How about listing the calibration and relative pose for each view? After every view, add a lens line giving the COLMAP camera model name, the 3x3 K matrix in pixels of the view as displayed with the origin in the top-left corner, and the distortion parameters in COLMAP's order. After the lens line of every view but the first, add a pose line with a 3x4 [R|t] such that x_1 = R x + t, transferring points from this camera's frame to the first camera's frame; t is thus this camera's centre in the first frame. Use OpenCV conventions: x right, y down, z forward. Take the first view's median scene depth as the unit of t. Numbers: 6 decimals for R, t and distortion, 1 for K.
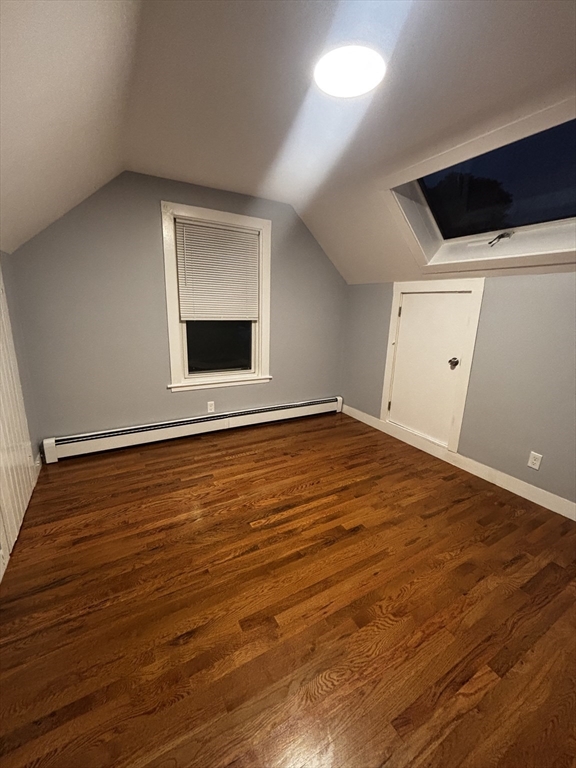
lens RADIAL K [[313.0, 0, 290.0], [0, 313.0, 382.2], [0, 0, 1]] dist [-0.000134, 0.001229]
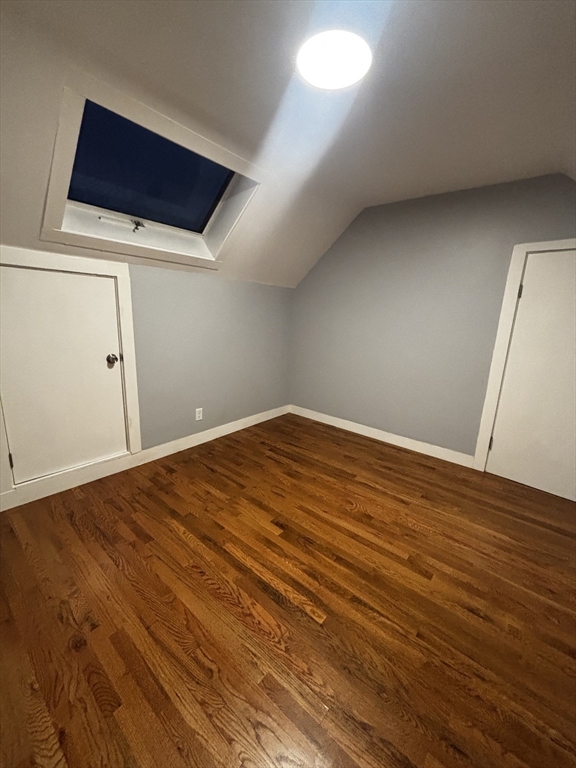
lens RADIAL K [[313.0, 0, 290.1], [0, 313.0, 380.5], [0, 0, 1]] dist [-0.000134, 0.001229]
pose [[-0.337910, -0.253627, 0.906361, -0.524984], [0.168240, 0.931219, 0.323307, -0.250076], [-0.926019, 0.261735, -0.271998, 0.980220]]
